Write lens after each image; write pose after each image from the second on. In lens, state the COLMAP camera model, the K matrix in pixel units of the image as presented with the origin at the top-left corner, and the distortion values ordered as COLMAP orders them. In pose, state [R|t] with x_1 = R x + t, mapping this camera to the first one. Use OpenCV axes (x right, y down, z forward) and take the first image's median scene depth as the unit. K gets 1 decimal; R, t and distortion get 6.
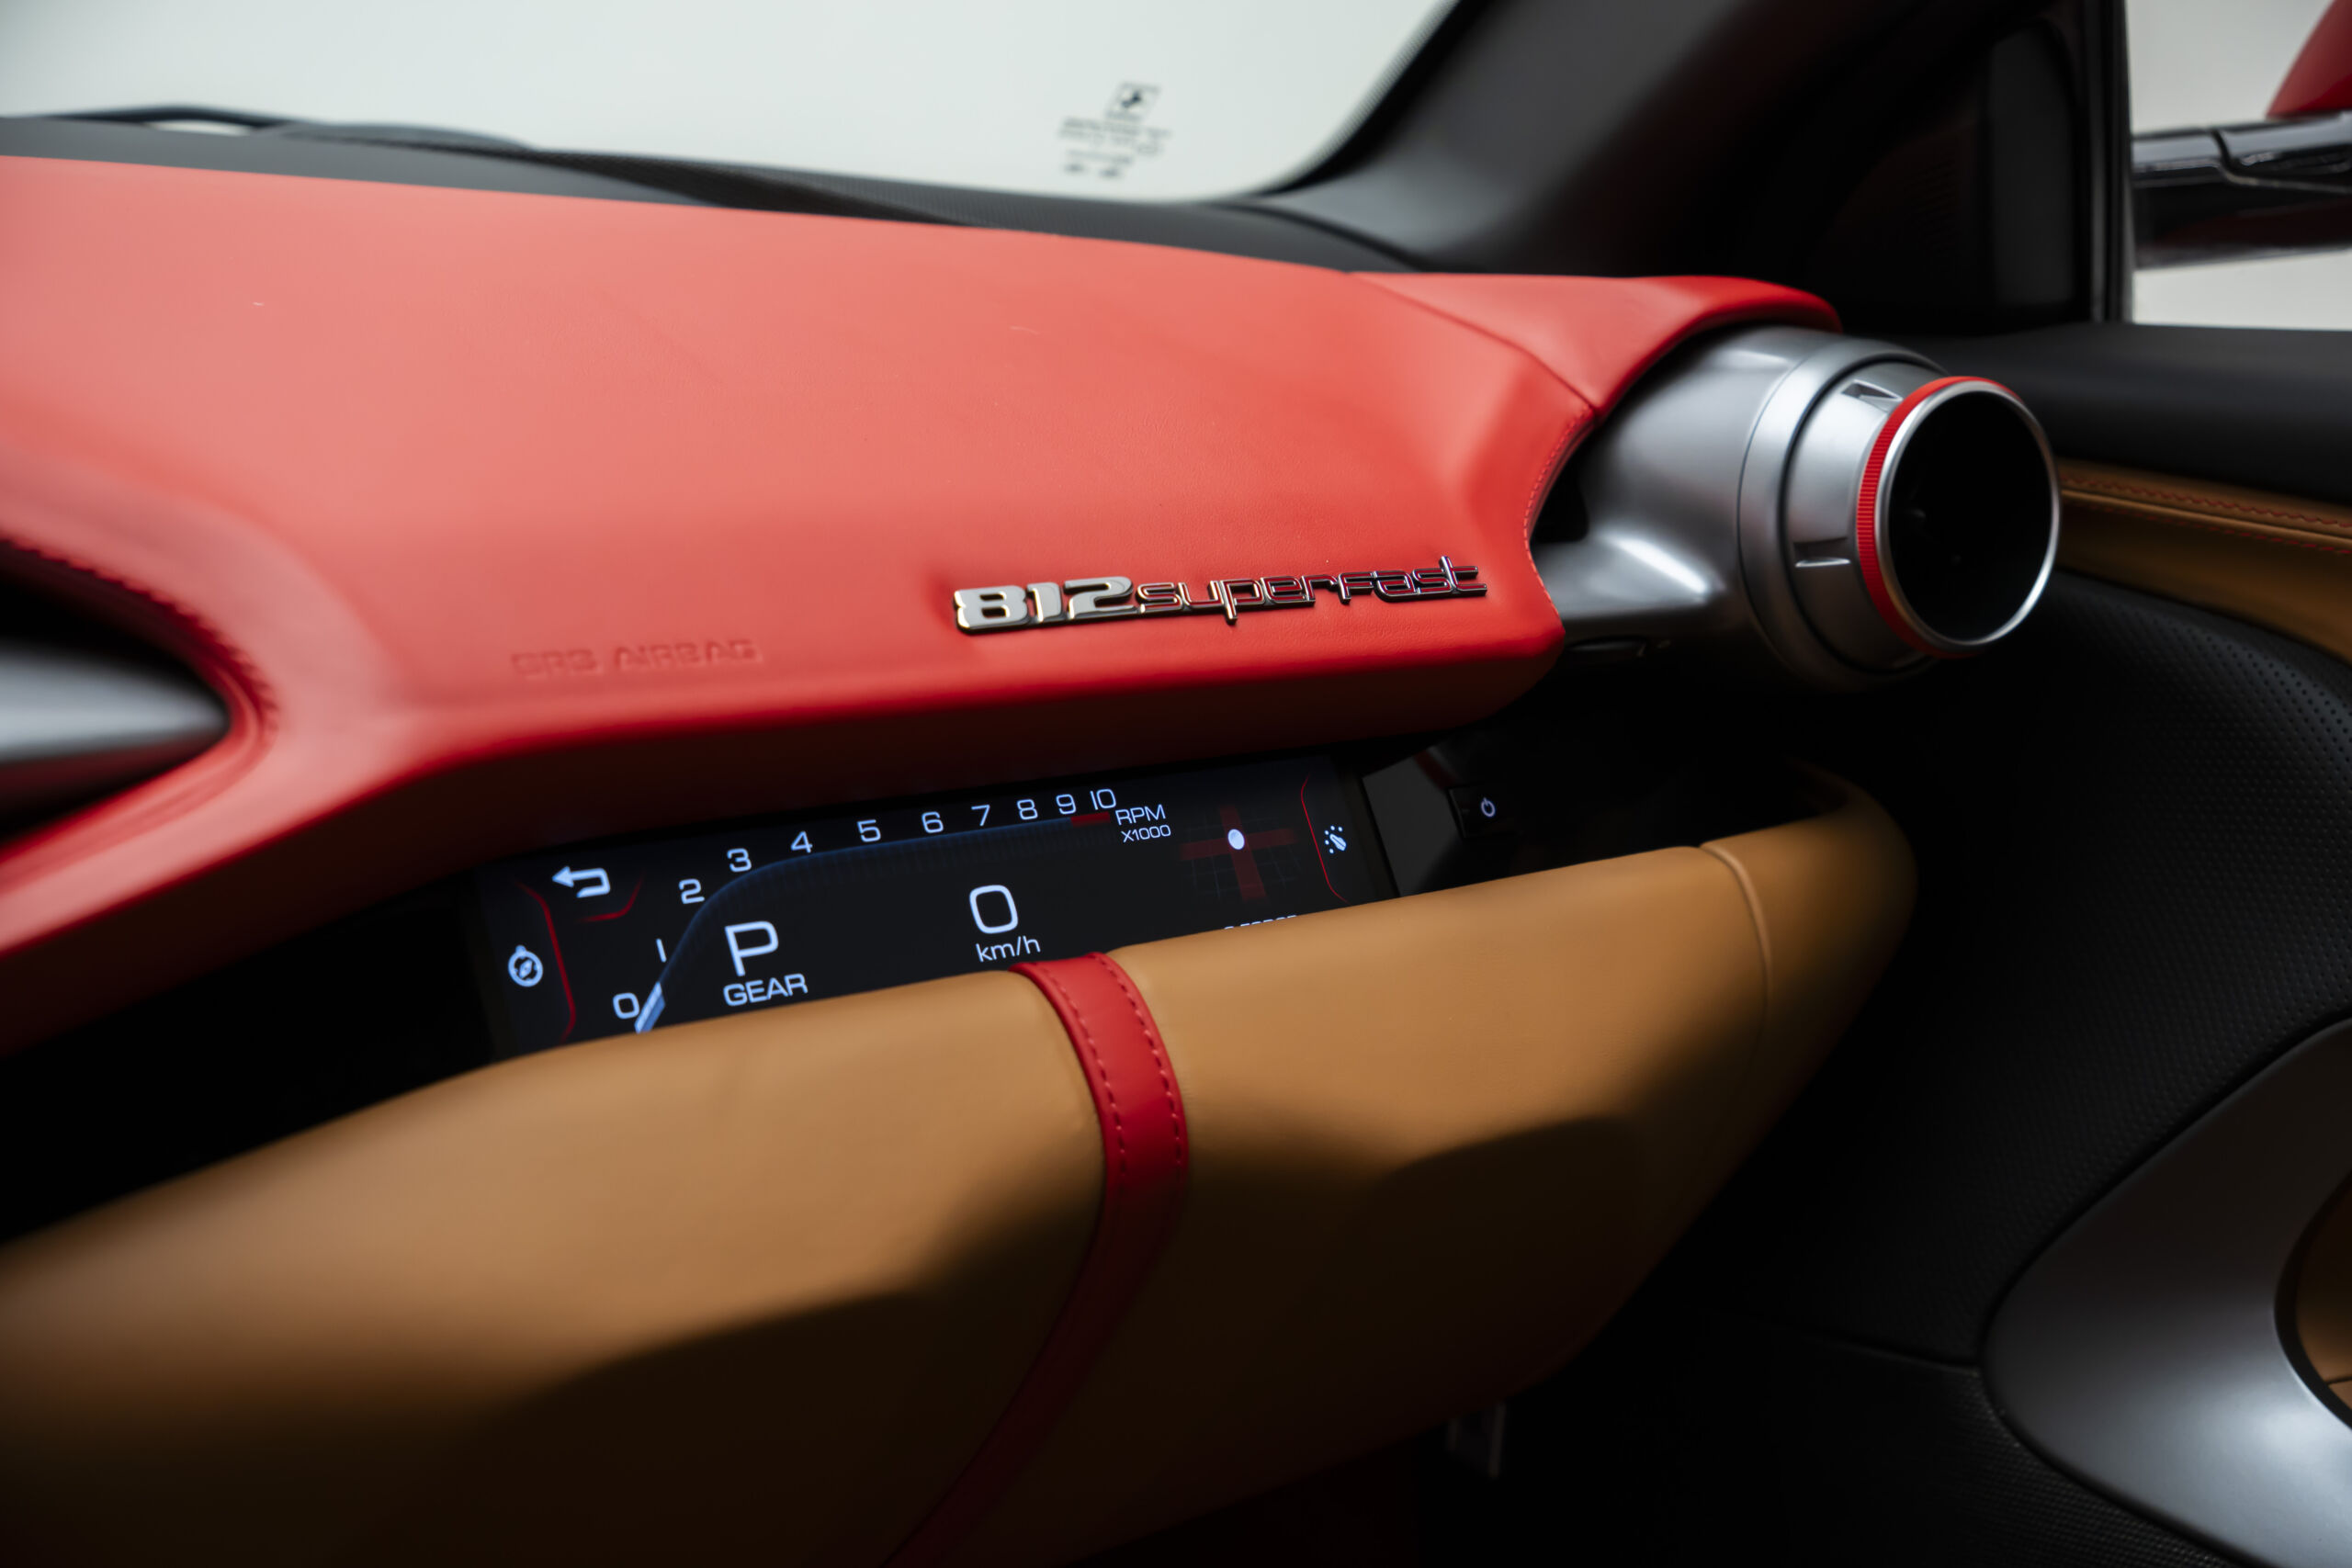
lens RADIAL K [[3107.4, 0, 1175.3], [0, 3107.4, 784.5], [0, 0, 1]] dist [0.139275, 0.000000]
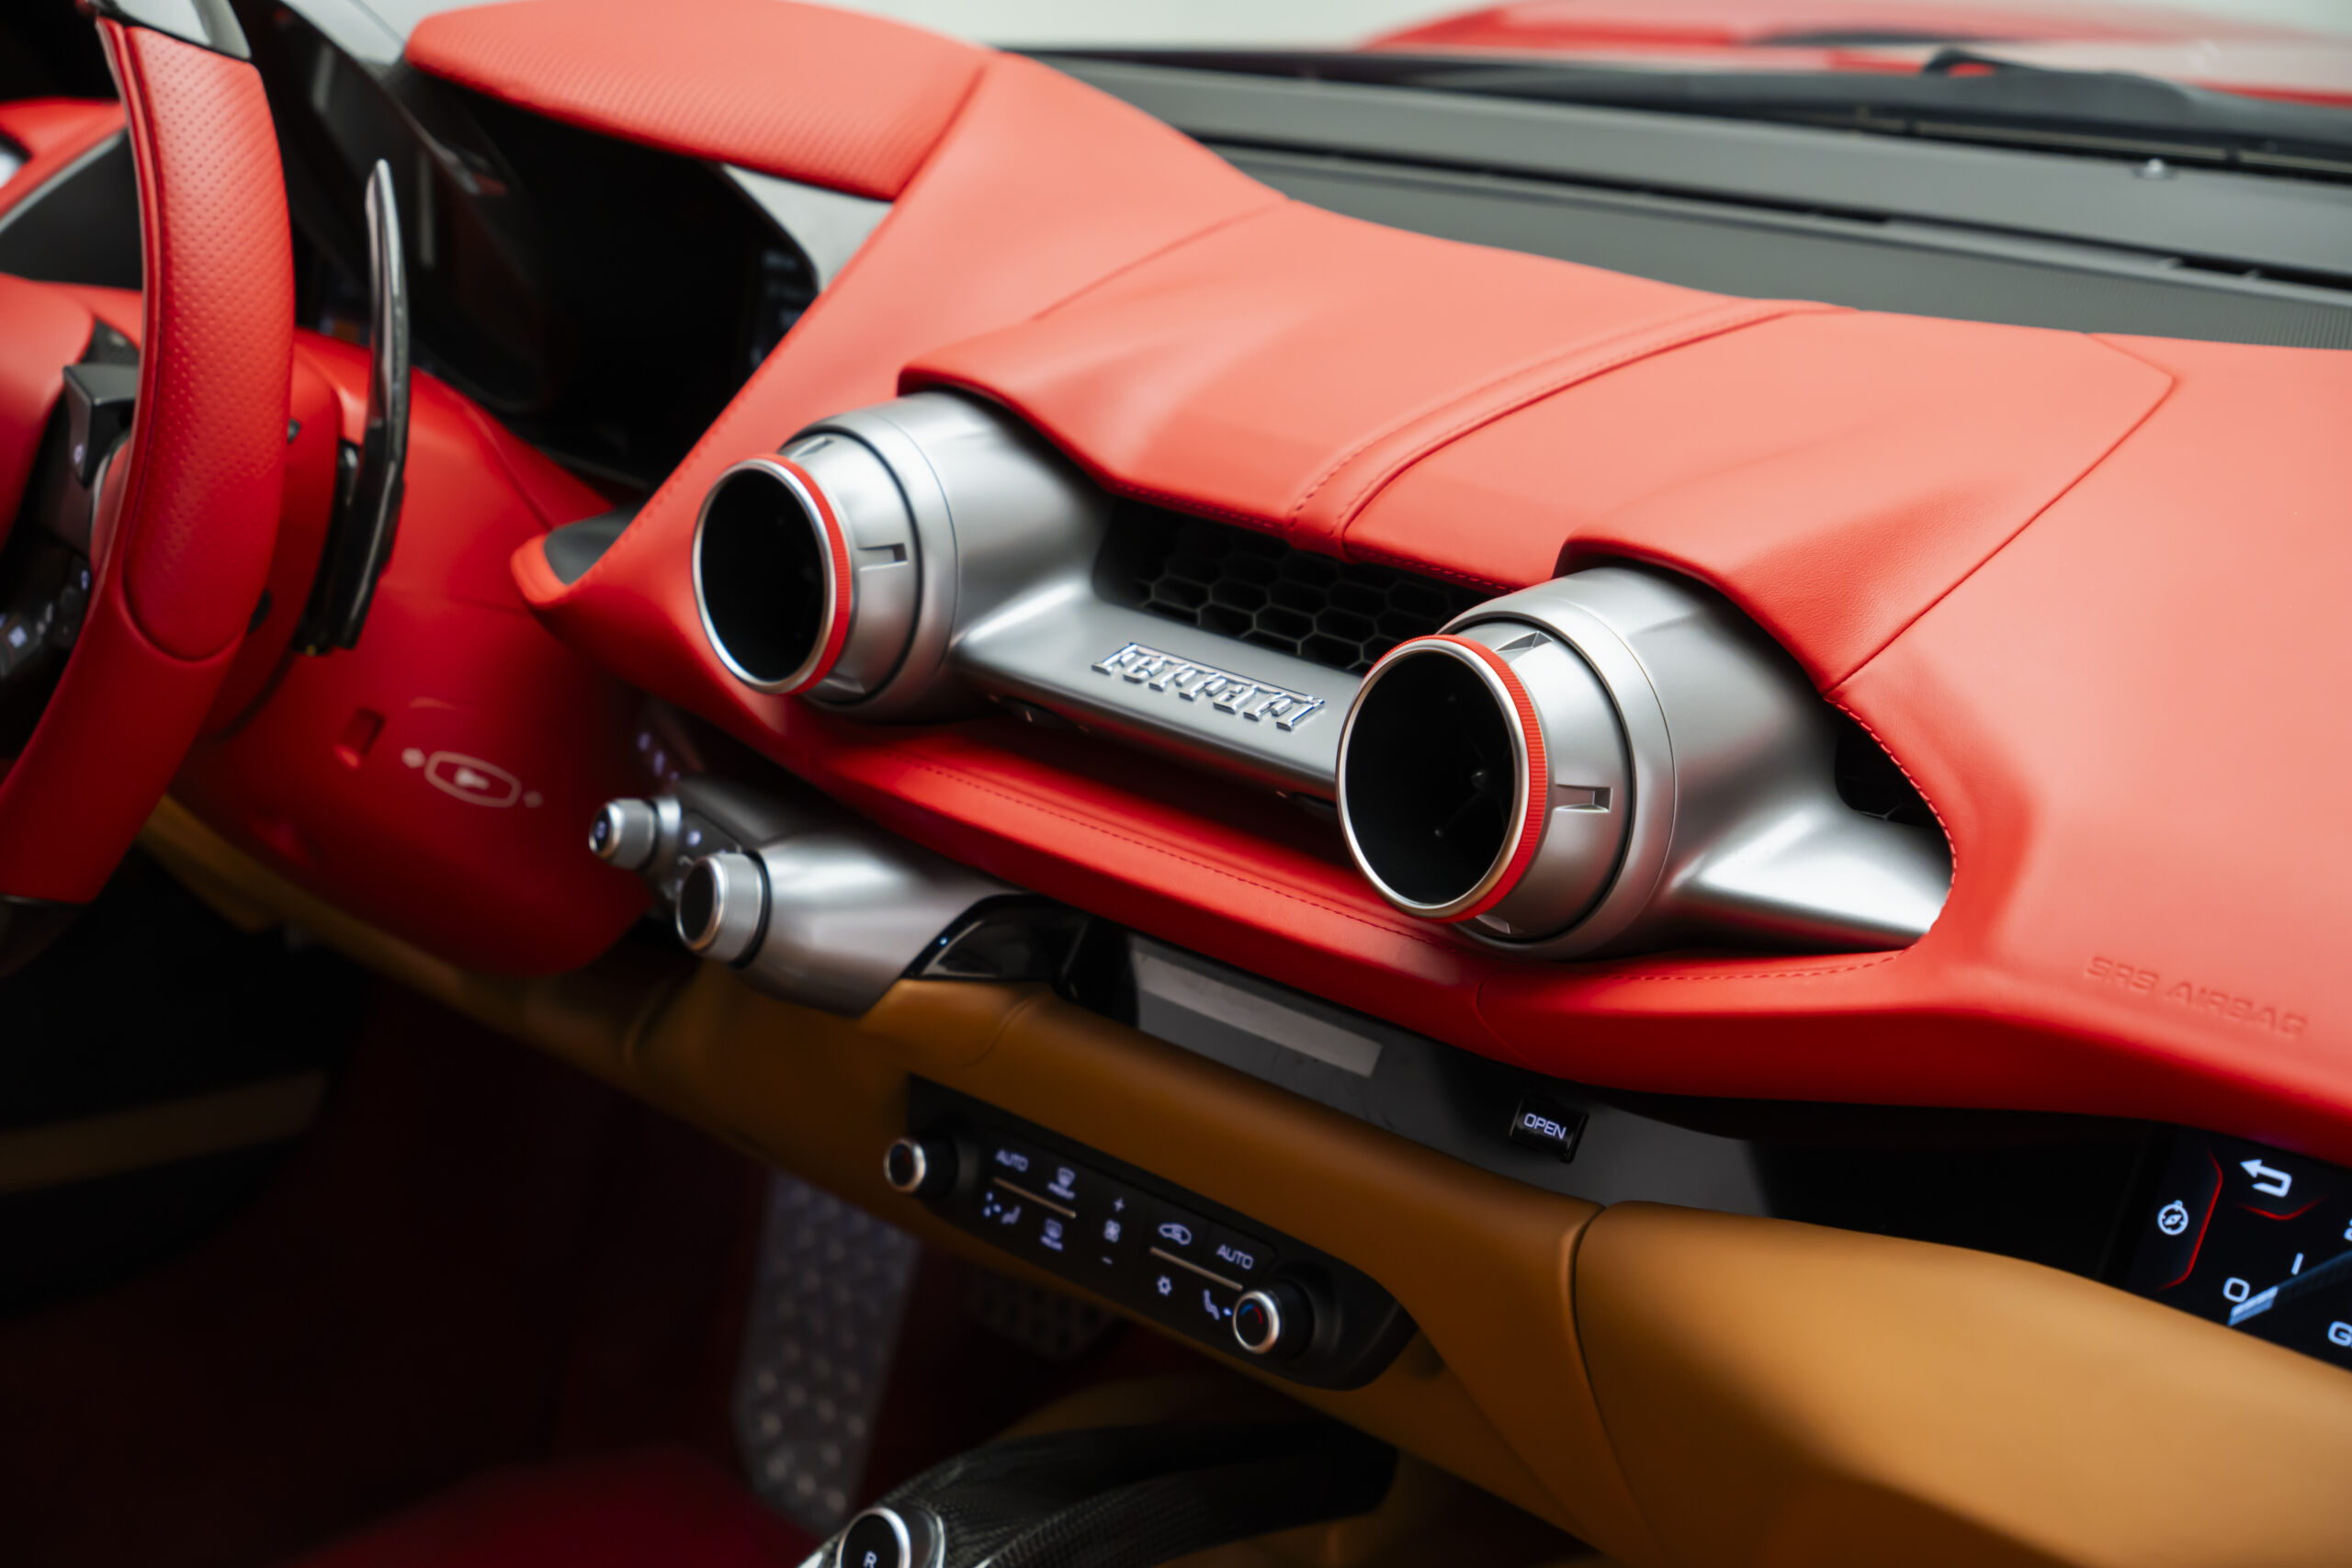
lens RADIAL K [[4007.8, 0, 1134.9], [0, 4007.8, 829.5], [0, 0, 1]] dist [0.383731, 0.000000]
pose [[0.066829, 0.270432, -0.960417, 1.187592], [-0.198433, 0.946943, 0.252831, -0.385654], [0.977833, 0.173682, 0.116946, 0.399798]]
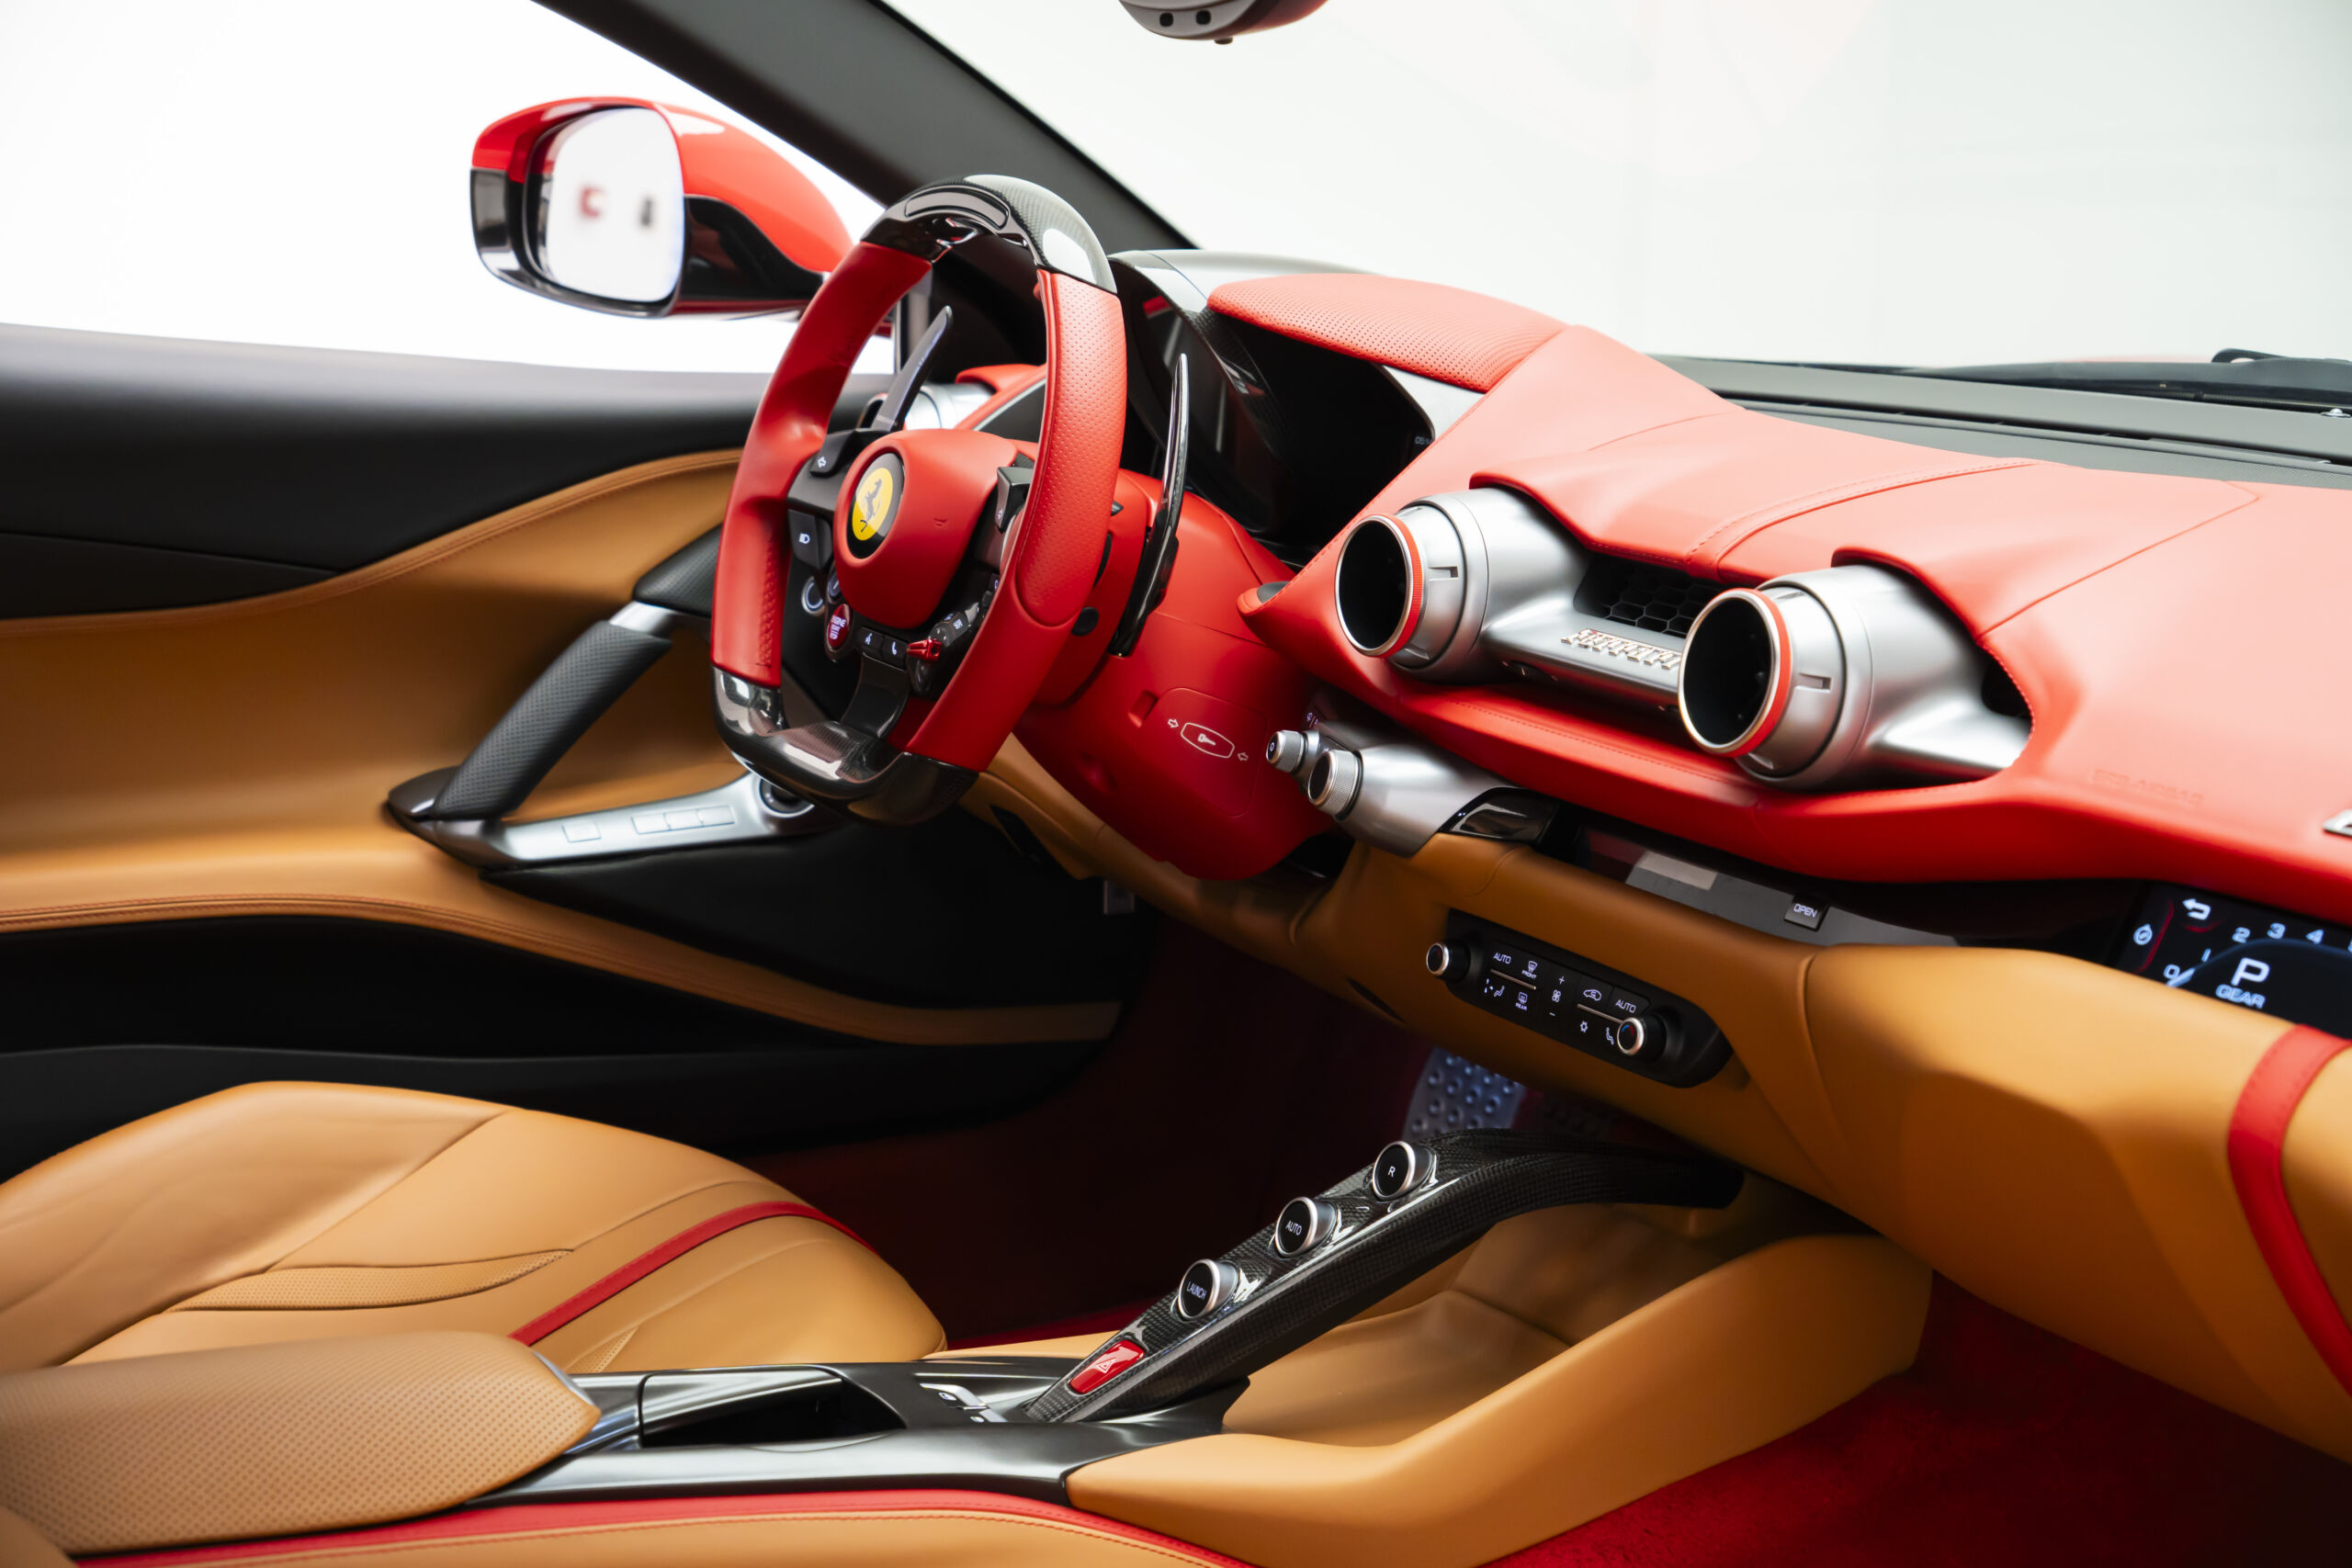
lens RADIAL K [[3363.4, 0, 1160.1], [0, 3363.4, 773.7], [0, 0, 1]] dist [0.280426, 0.000000]
pose [[-0.150349, 0.158365, -0.975867, 1.967107], [-0.223591, 0.956064, 0.189600, -0.308770], [0.963017, 0.246701, -0.108334, 0.592651]]
